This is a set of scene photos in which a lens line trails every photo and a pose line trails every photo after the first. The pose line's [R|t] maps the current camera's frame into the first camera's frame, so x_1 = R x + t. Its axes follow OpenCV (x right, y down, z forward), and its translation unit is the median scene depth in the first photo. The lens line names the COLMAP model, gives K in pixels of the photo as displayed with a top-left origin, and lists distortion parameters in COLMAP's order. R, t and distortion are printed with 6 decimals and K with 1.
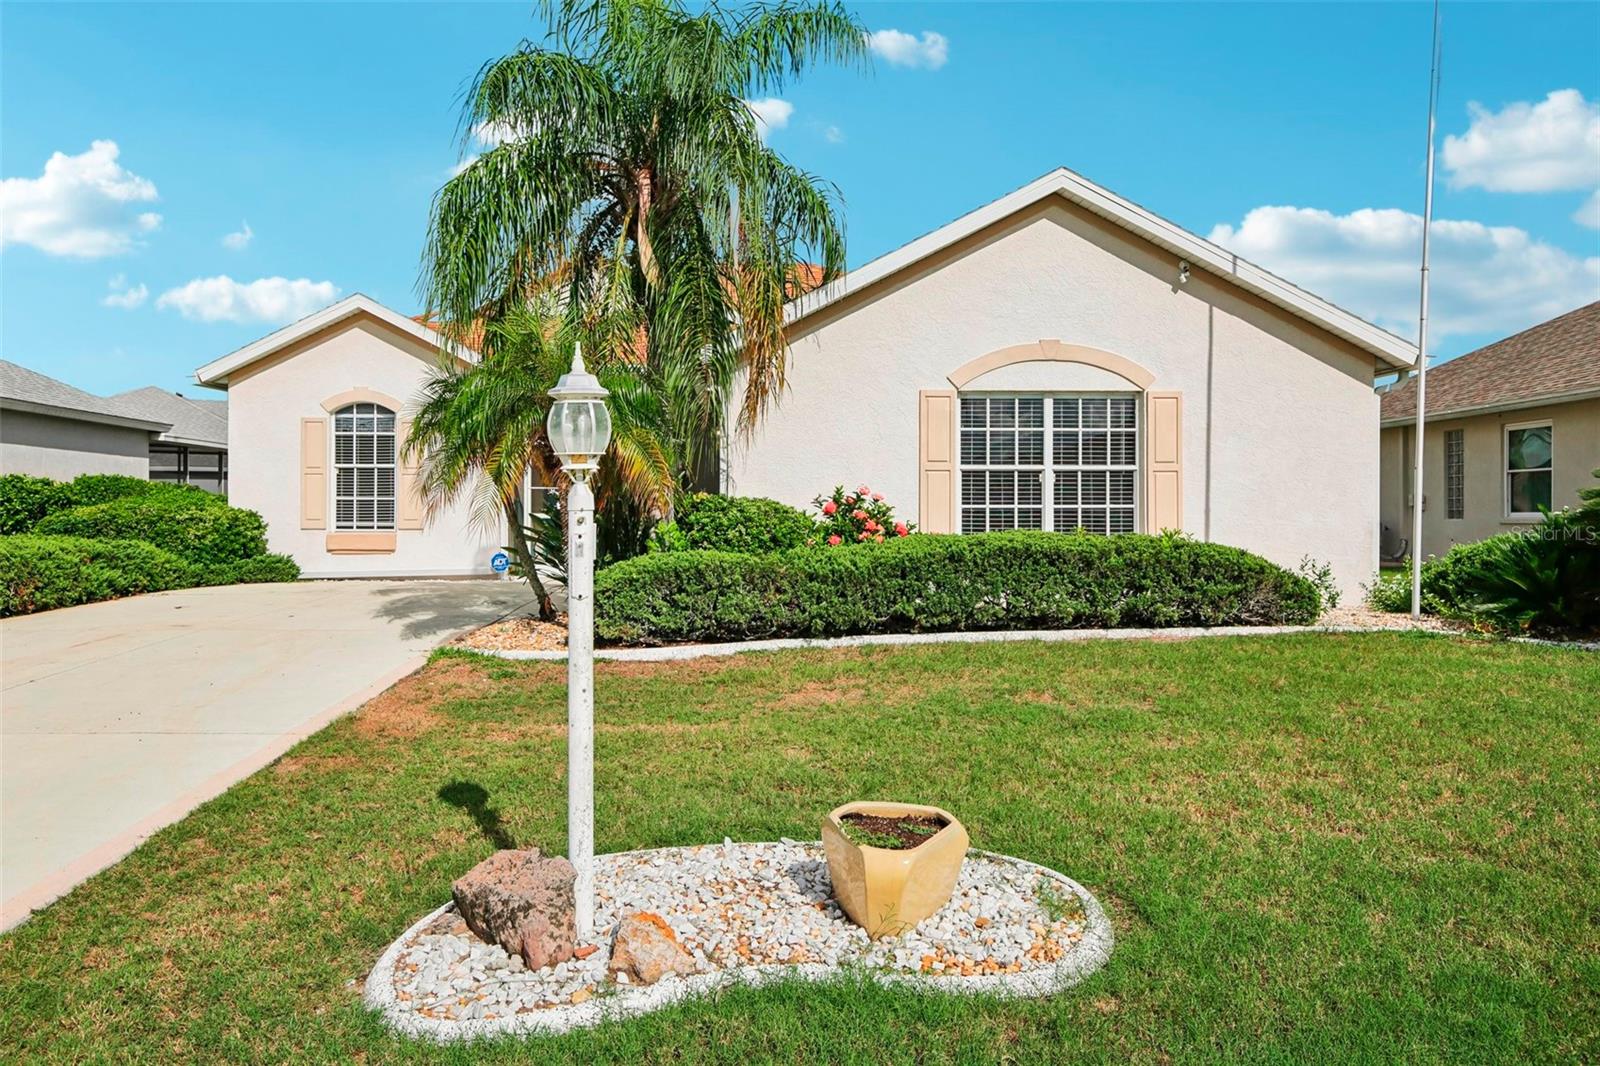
lens RADIAL K [[1293.1, 0, 801.1], [0, 1293.1, 536.6], [0, 0, 1]] dist [0.000123, -0.000530]
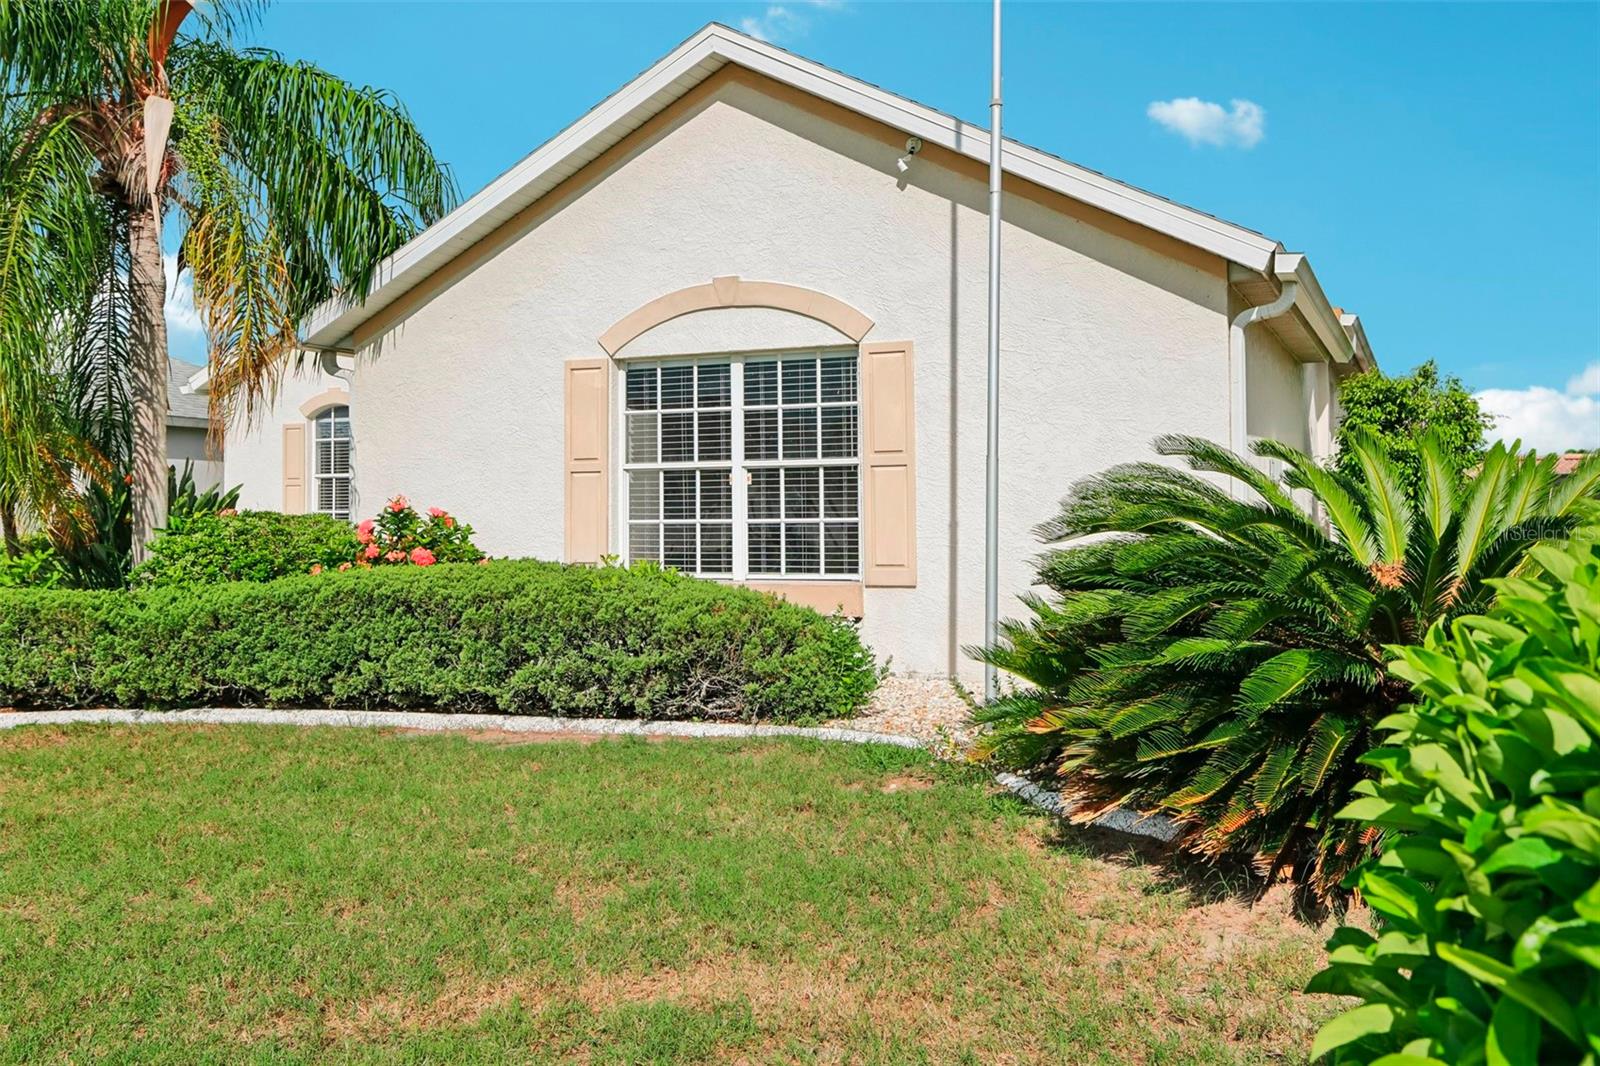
lens RADIAL K [[1432.9, 0, 799.7], [0, 1432.9, 528.1], [0, 0, 1]] dist [-0.006142, 0.001164]
pose [[0.899871, -0.005224, -0.436126, 0.552613], [0.003117, 0.999980, -0.005547, -0.015219], [0.436146, 0.003632, 0.899869, 0.333296]]
